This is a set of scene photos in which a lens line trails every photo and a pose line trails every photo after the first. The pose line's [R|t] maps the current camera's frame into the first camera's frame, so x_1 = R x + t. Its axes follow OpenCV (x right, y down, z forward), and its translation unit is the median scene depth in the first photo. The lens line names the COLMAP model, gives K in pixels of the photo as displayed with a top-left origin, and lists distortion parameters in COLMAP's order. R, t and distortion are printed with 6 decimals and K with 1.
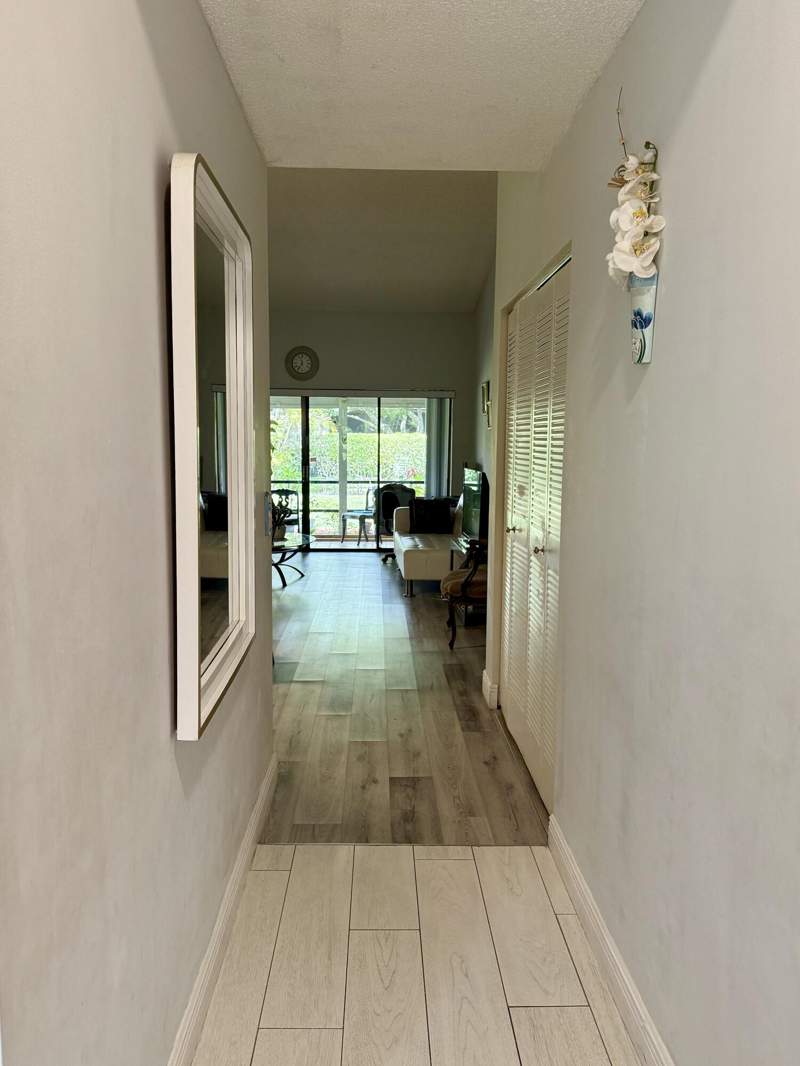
lens RADIAL K [[834.9, 0, 399.6], [0, 834.9, 535.4], [0, 0, 1]] dist [0.003338, 0.000013]
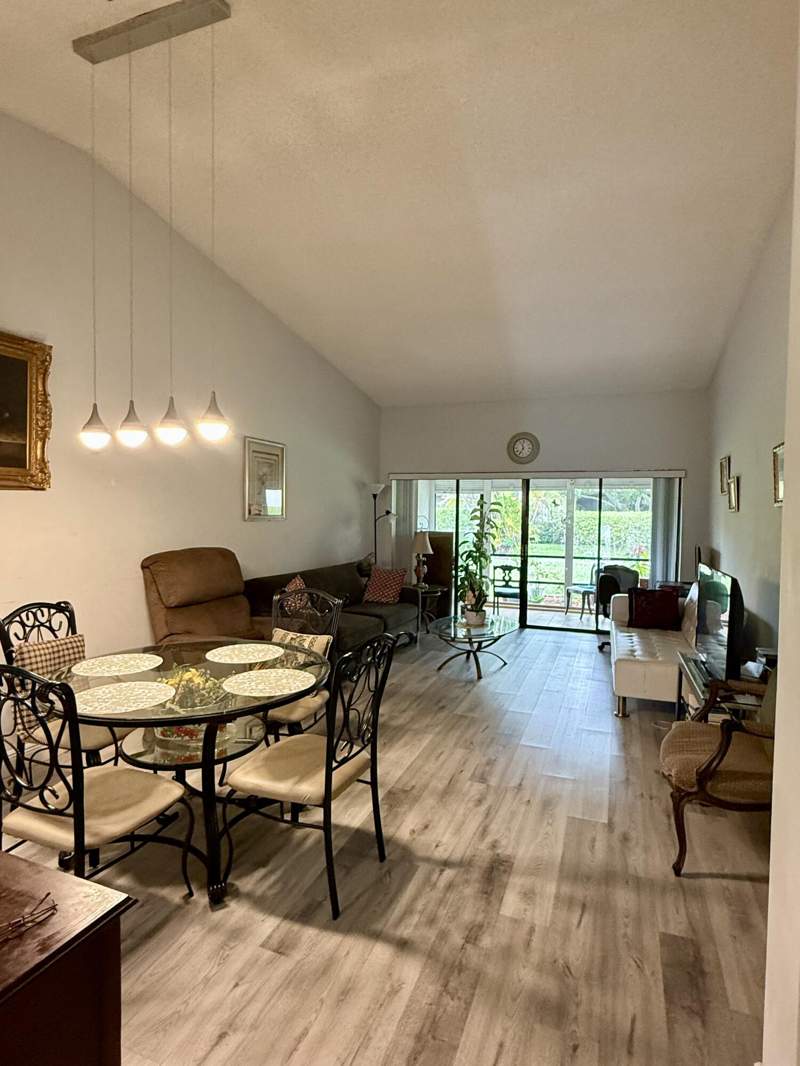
lens RADIAL K [[563.6, 0, 399.2], [0, 563.6, 533.2], [0, 0, 1]] dist [-0.004789, -0.000656]
pose [[0.920969, 0.018114, -0.389215, 0.016825], [-0.049306, 0.996307, -0.070300, -0.041132], [0.386504, 0.083934, 0.918460, 0.295170]]
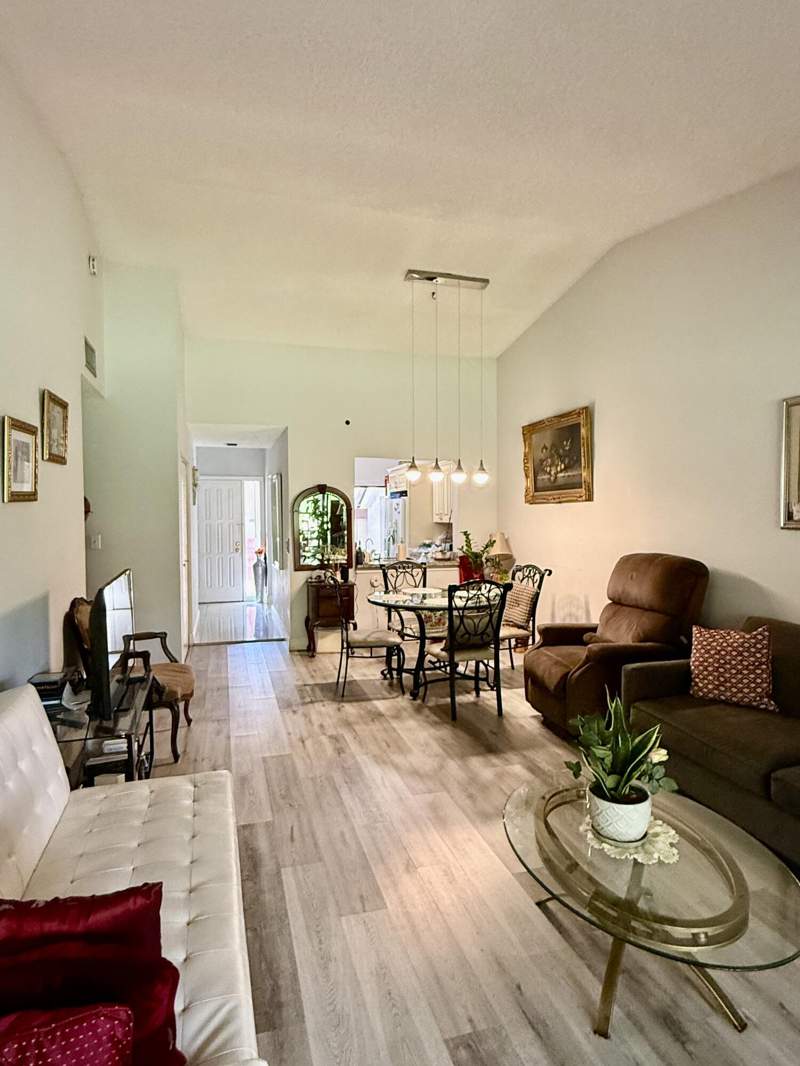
lens RADIAL K [[616.2, 0, 403.5], [0, 616.2, 532.4], [0, 0, 1]] dist [0.000038, -0.000004]
pose [[-0.966581, 0.001773, -0.256354, 0.001953], [-0.035579, 0.989371, 0.140994, -0.111840], [0.253879, 0.145403, -0.956244, 0.902089]]
